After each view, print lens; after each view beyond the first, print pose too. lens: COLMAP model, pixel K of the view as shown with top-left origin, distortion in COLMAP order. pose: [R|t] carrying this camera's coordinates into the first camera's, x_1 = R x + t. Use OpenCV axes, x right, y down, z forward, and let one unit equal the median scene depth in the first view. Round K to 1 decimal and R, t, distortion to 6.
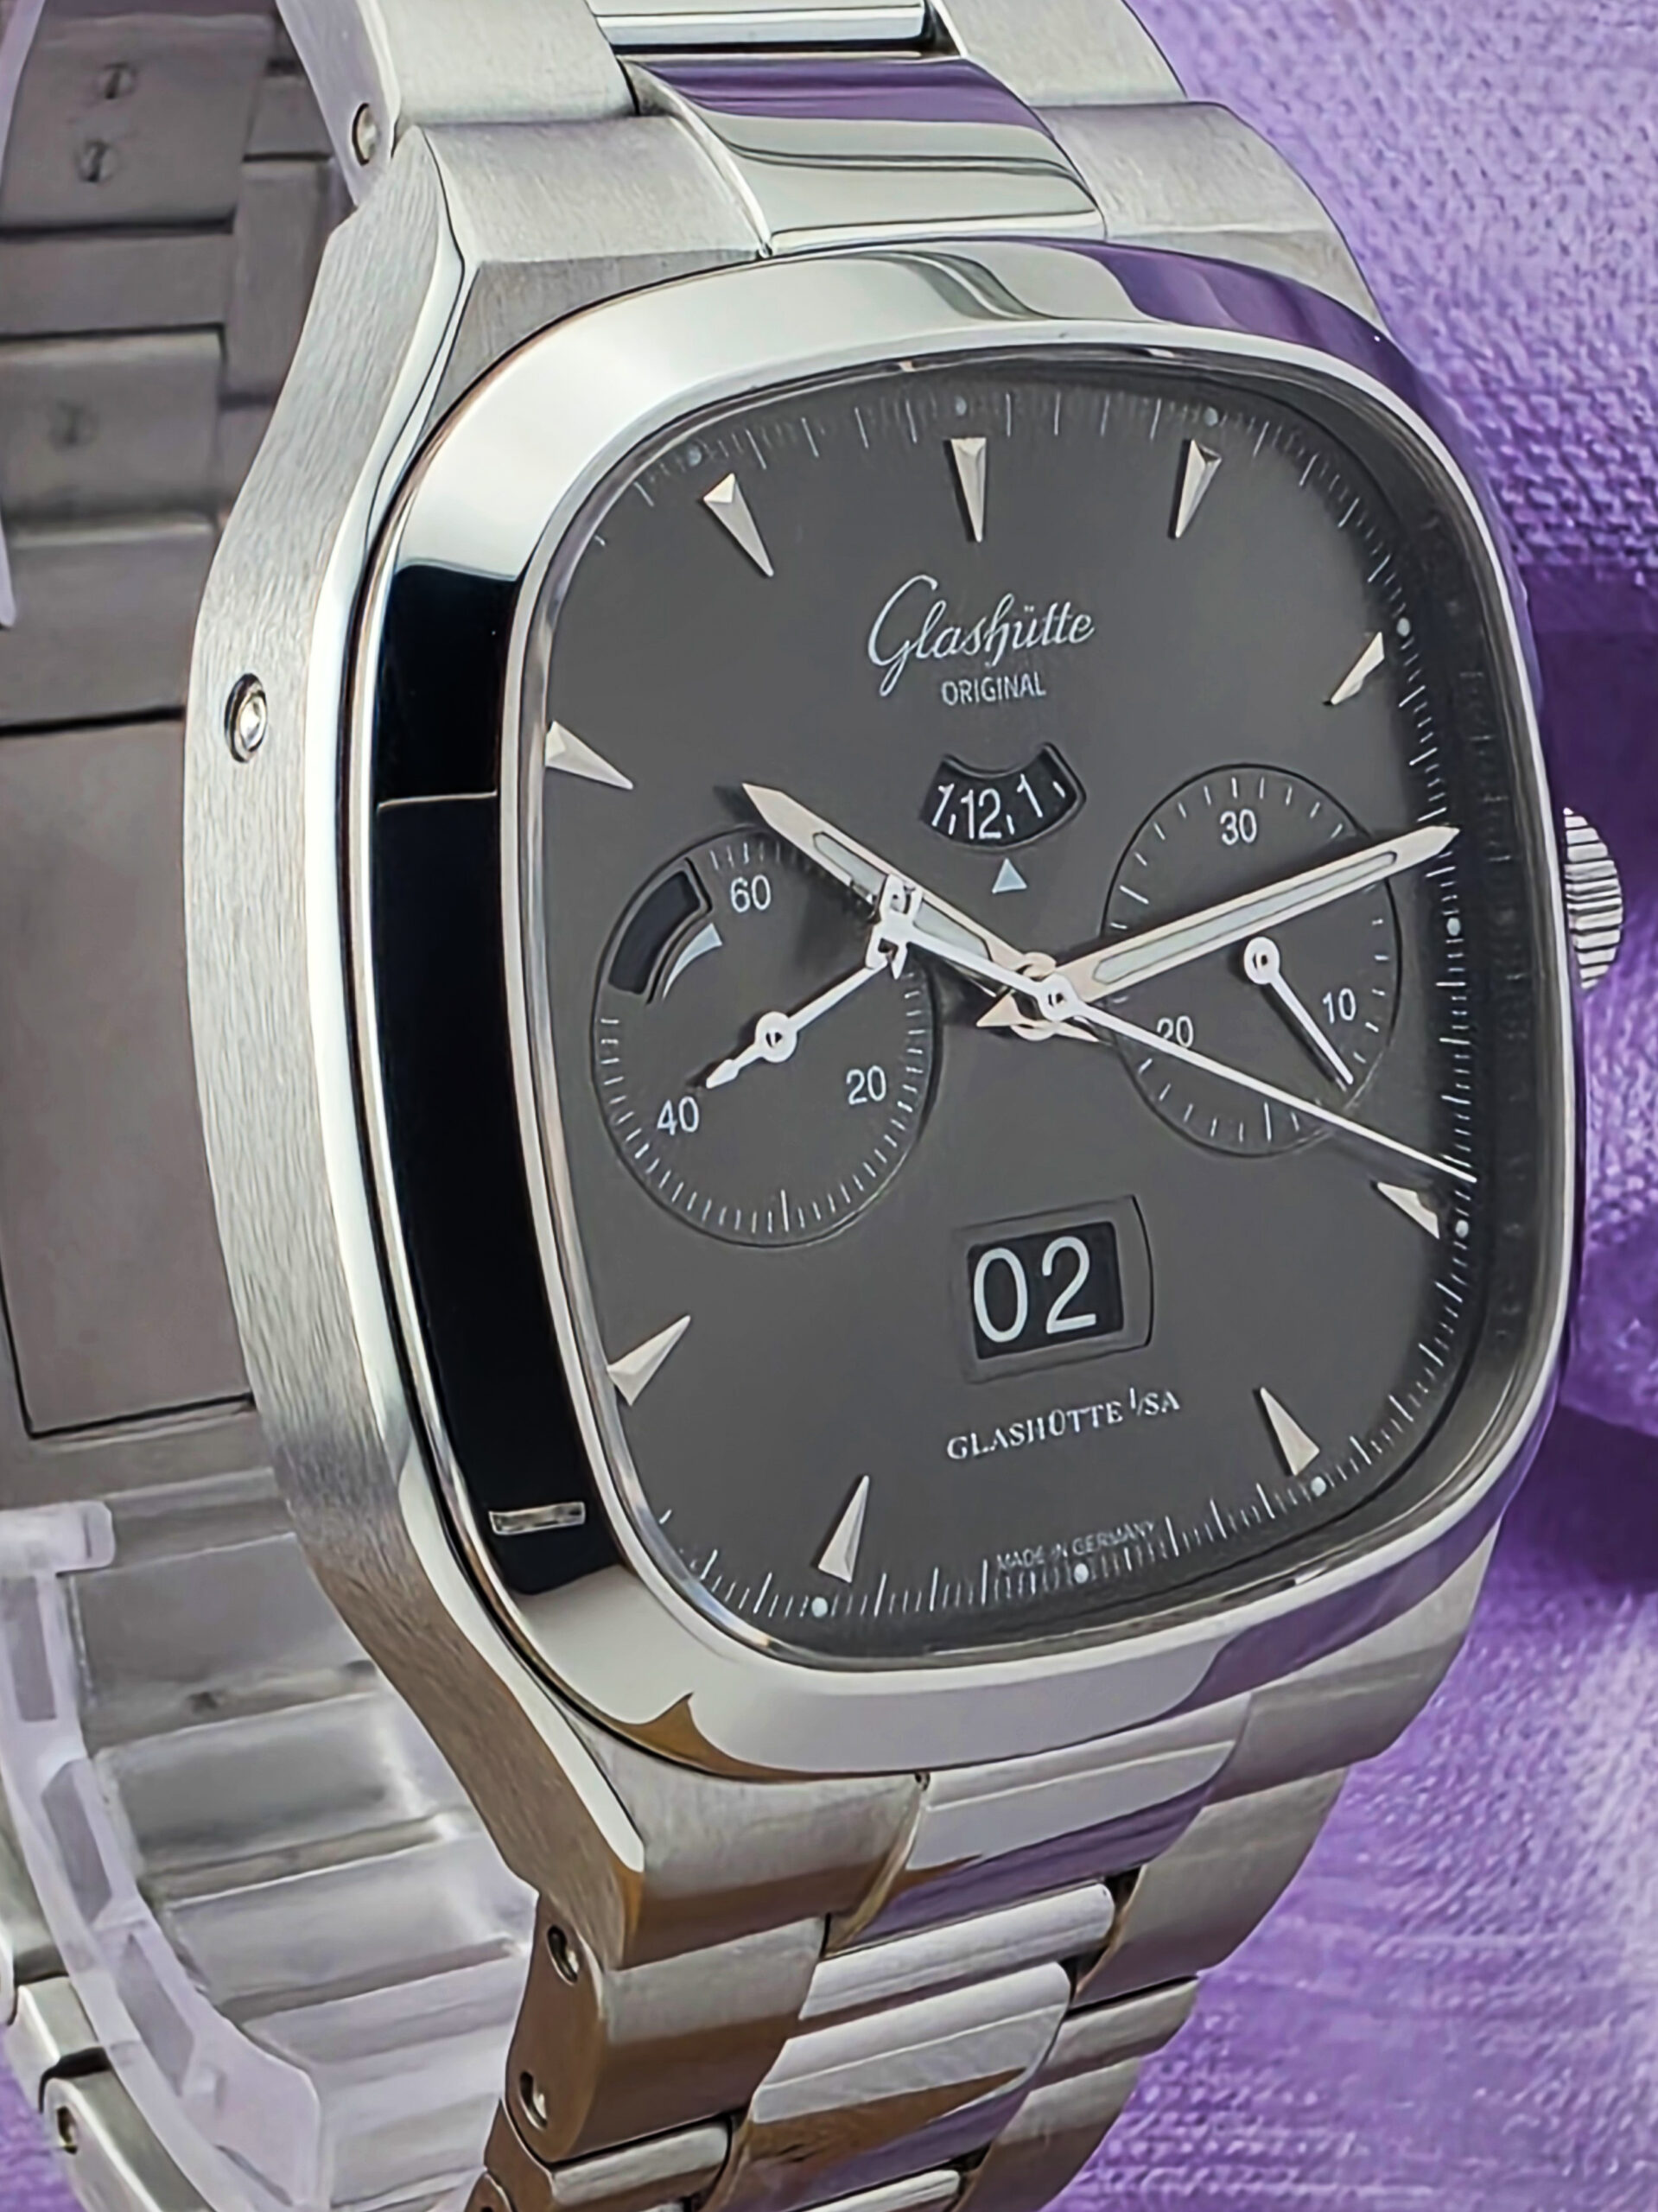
lens RADIAL K [[4912.9, 0, 832.4], [0, 4912.9, 1110.3], [0, 0, 1]] dist [-0.021890, 0.000000]
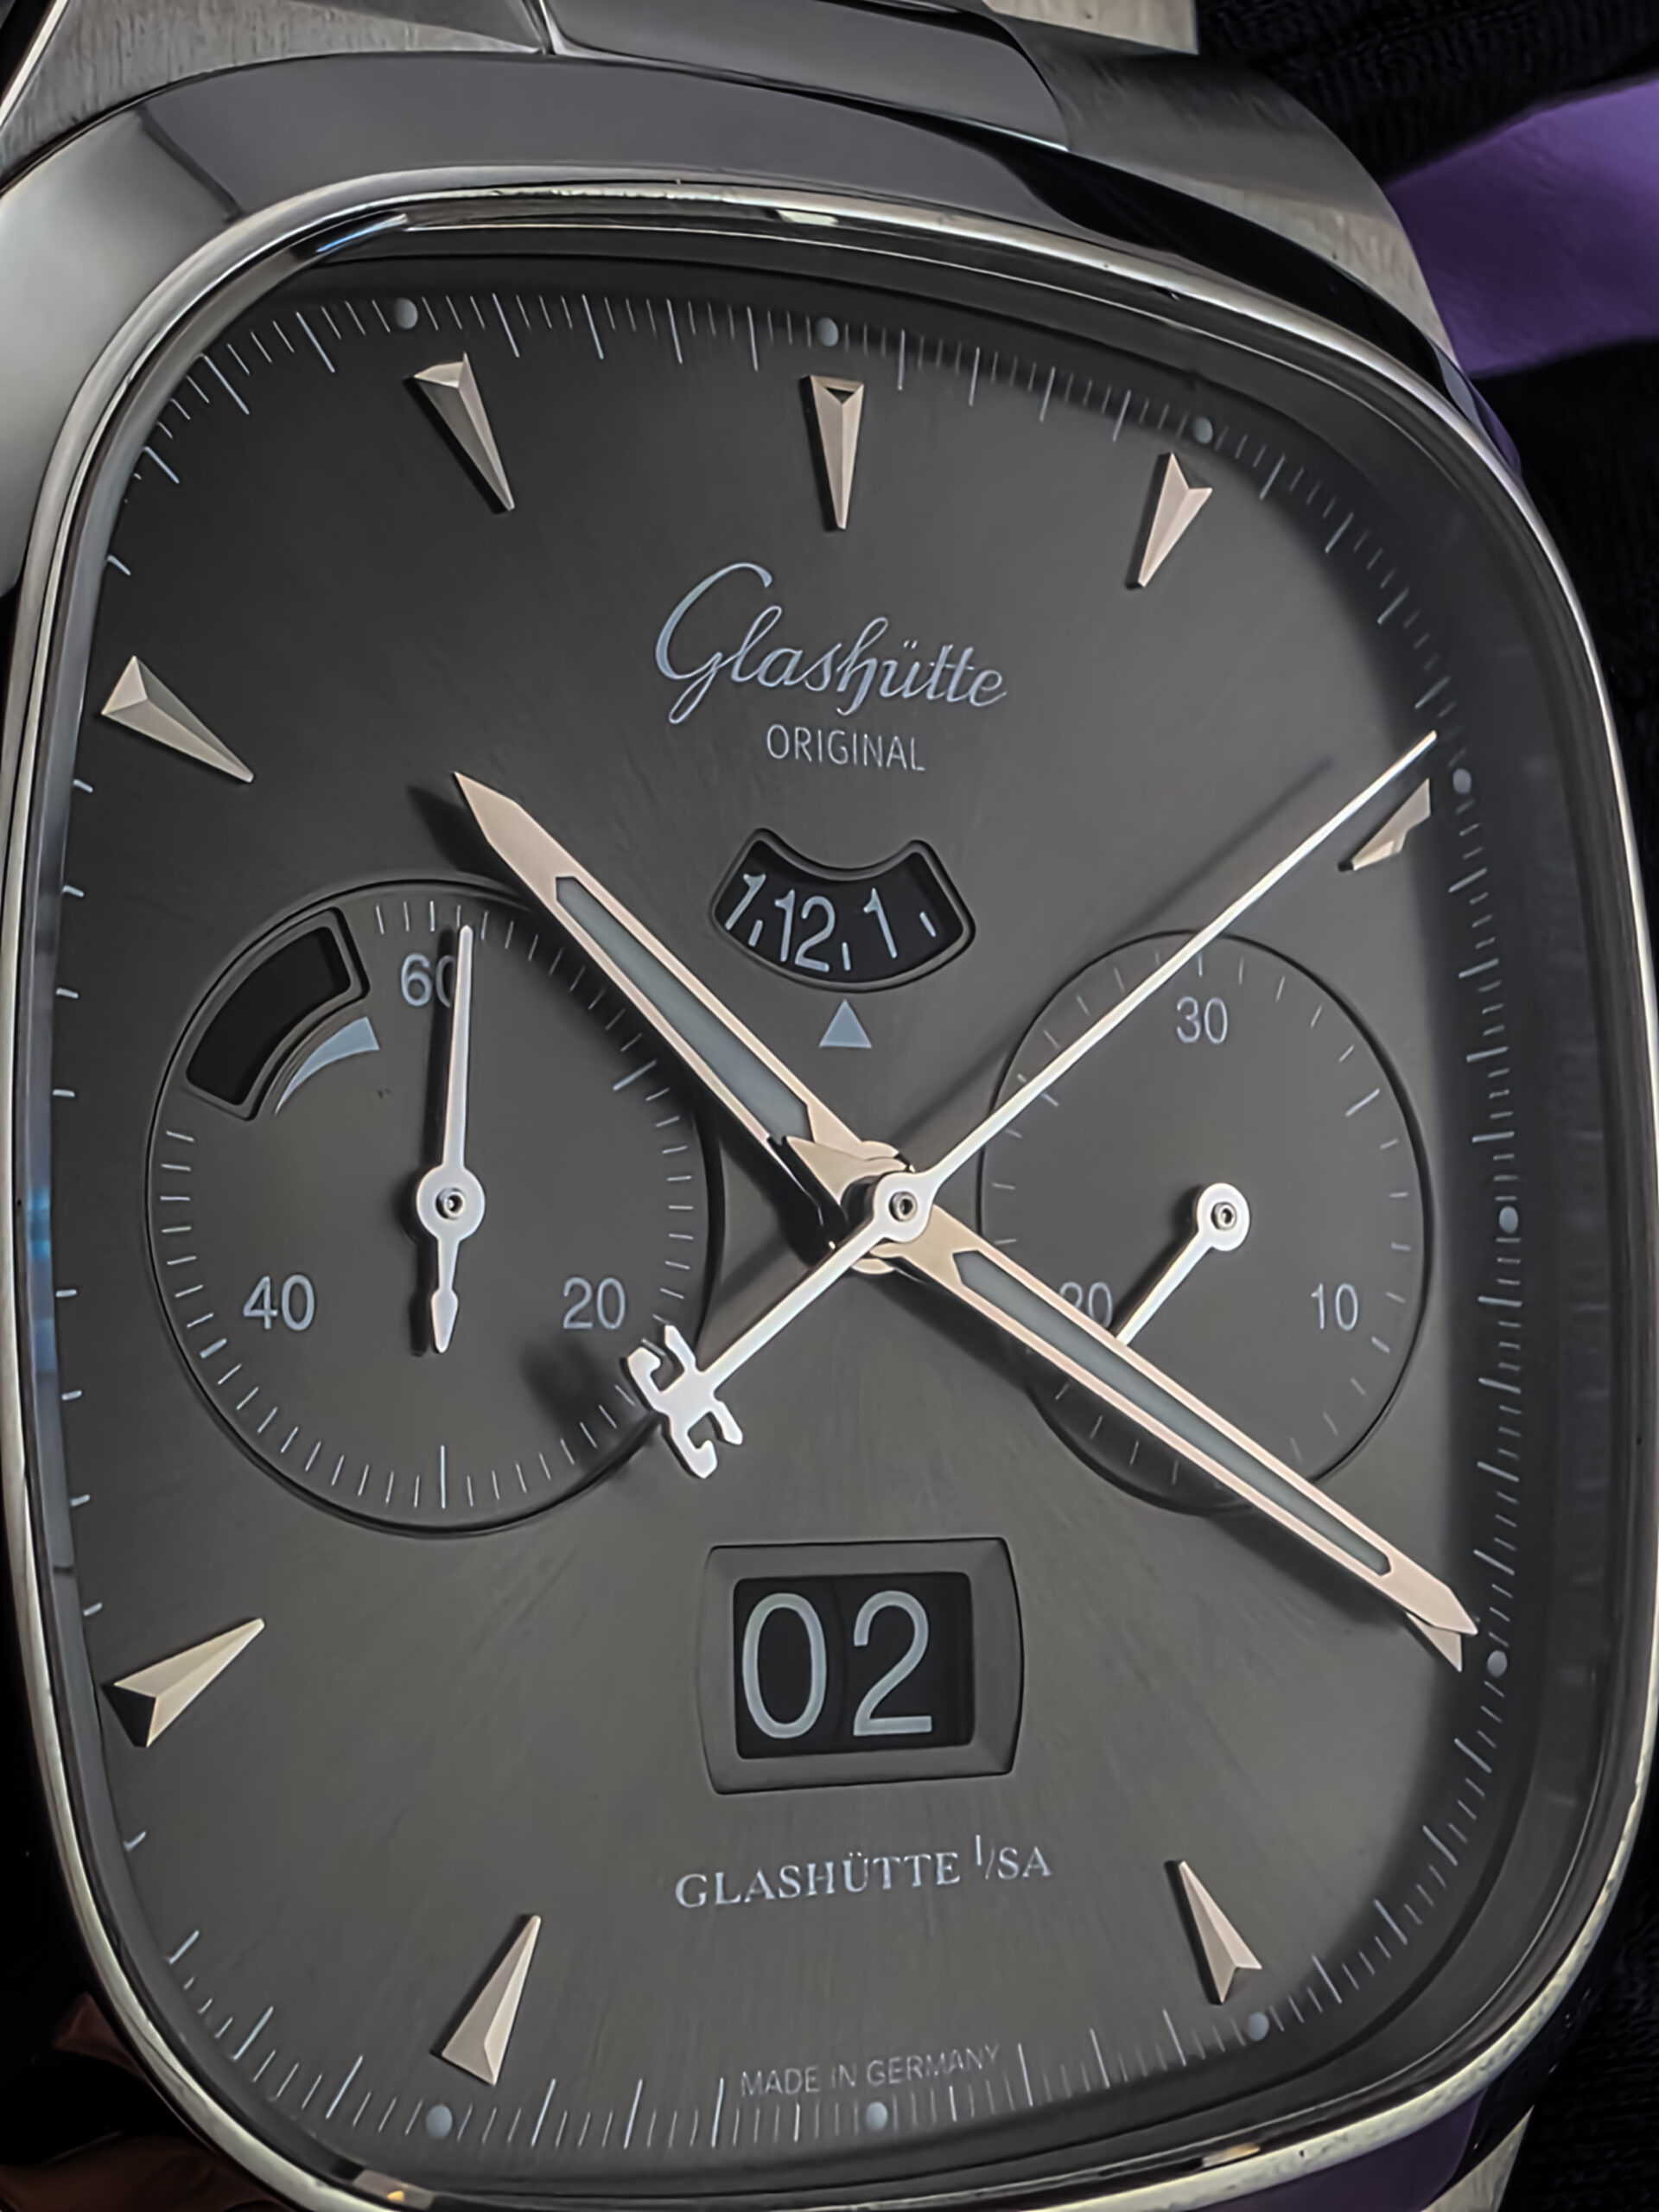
lens RADIAL K [[4403.1, 0, 830.1], [0, 4403.1, 1100.1], [0, 0, 1]] dist [0.026774, 0.000000]
pose [[0.996503, 0.078859, -0.027631, 0.050554], [-0.082484, 0.981216, -0.174391, 0.065527], [0.013360, 0.176060, 0.984289, 0.413435]]
